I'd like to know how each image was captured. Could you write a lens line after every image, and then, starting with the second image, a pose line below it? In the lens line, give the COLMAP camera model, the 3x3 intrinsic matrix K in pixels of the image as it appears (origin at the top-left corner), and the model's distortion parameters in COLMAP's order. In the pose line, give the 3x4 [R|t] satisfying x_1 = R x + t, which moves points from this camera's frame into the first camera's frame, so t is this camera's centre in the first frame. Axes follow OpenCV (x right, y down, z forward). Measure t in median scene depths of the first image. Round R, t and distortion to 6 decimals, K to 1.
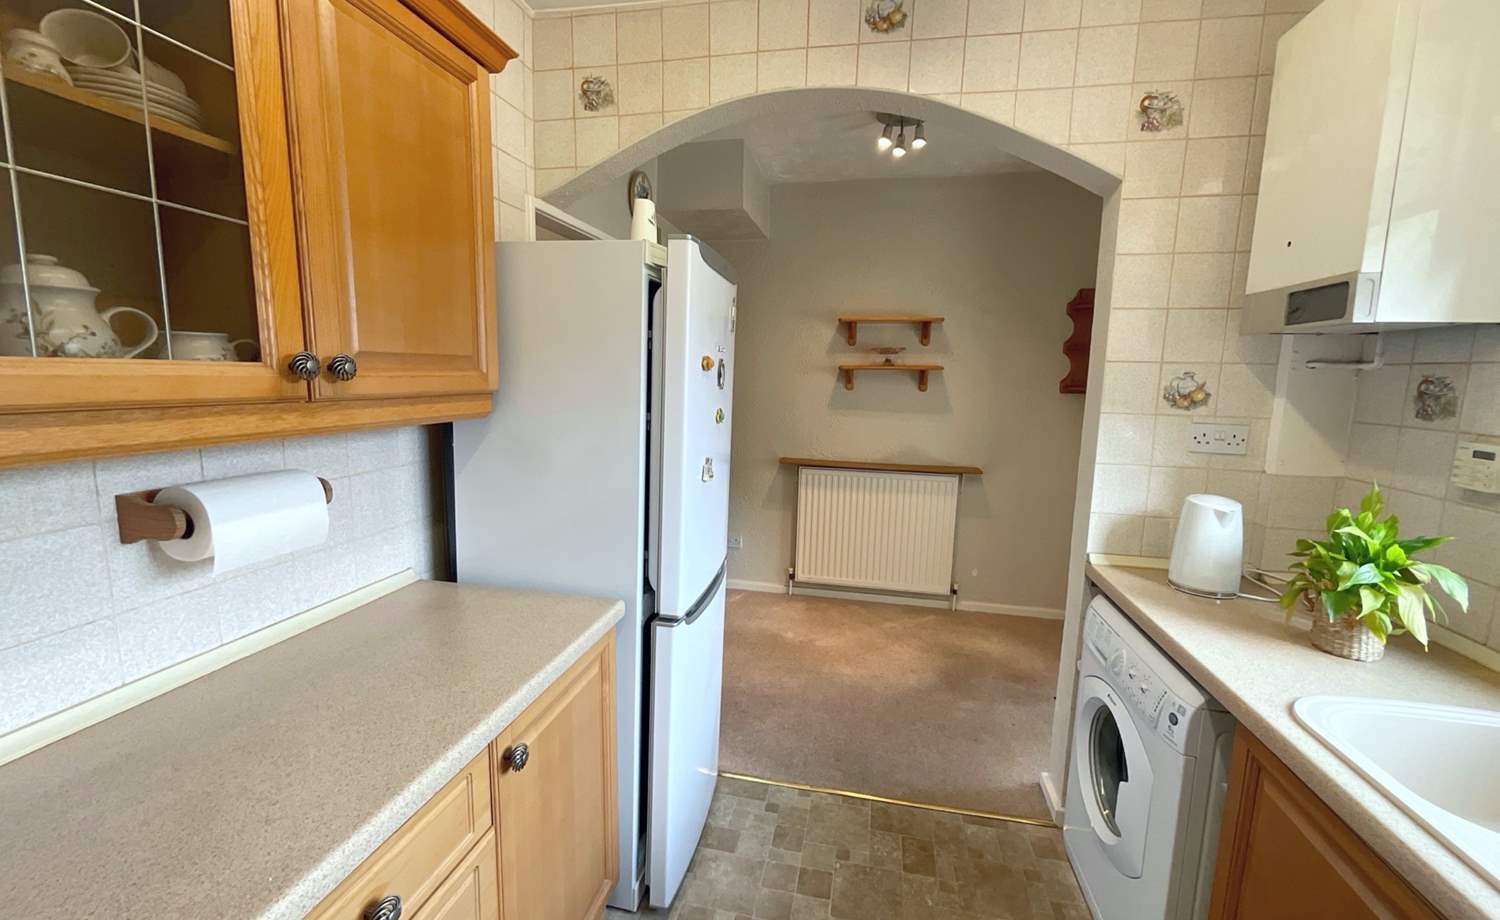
lens RADIAL K [[605.4, 0, 748.4], [0, 605.4, 460.4], [0, 0, 1]] dist [-0.006587, 0.002374]
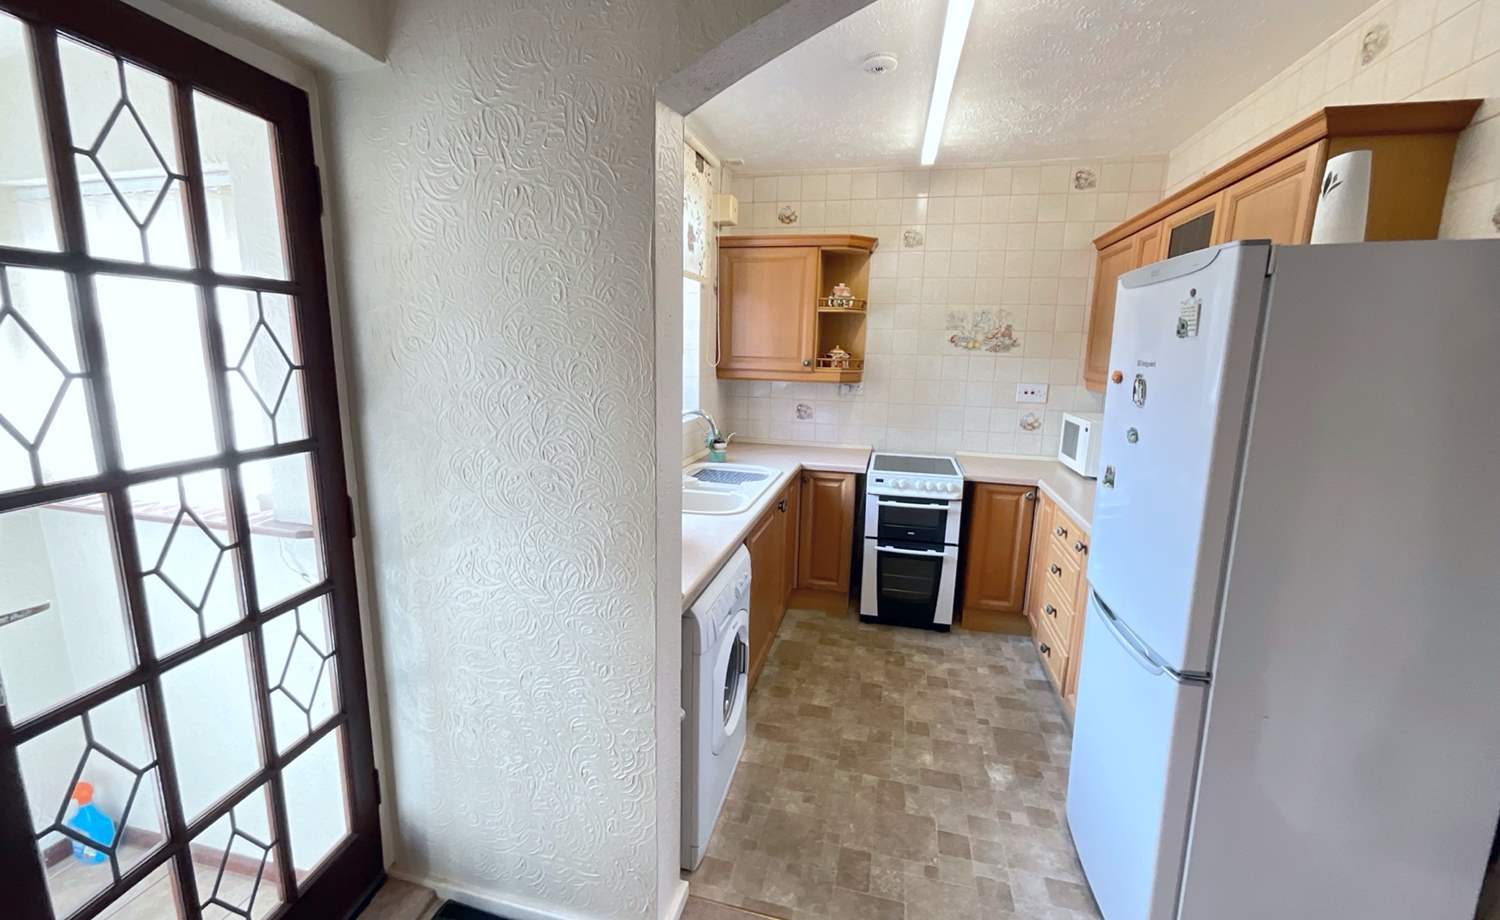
lens RADIAL K [[605.4, 0, 752.1], [0, 605.4, 459.1], [0, 0, 1]] dist [-0.006587, 0.002374]
pose [[-0.998491, -0.051836, 0.018131, 0.533869], [-0.043253, 0.945771, 0.321940, -0.322993], [-0.033836, 0.320670, -0.946586, 1.980486]]
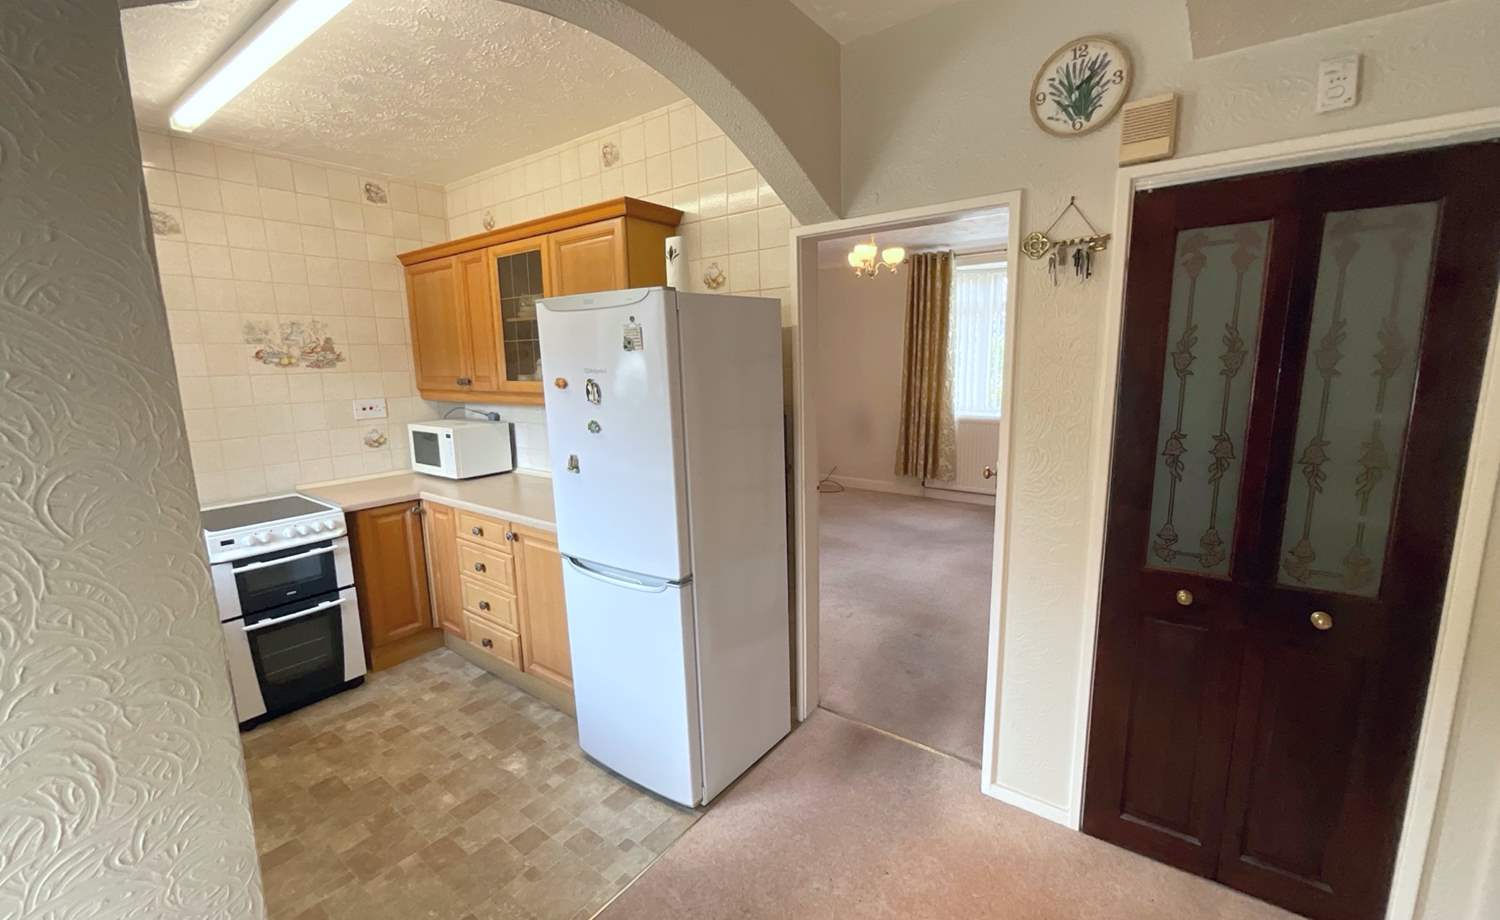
lens RADIAL K [[605.4, 0, 744.9], [0, 605.4, 460.1], [0, 0, 1]] dist [-0.006587, 0.002374]
pose [[-0.423461, 0.135240, -0.895763, 0.933452], [-0.122009, 0.971271, 0.204318, -0.299726], [0.897660, 0.195812, -0.394795, 1.816017]]
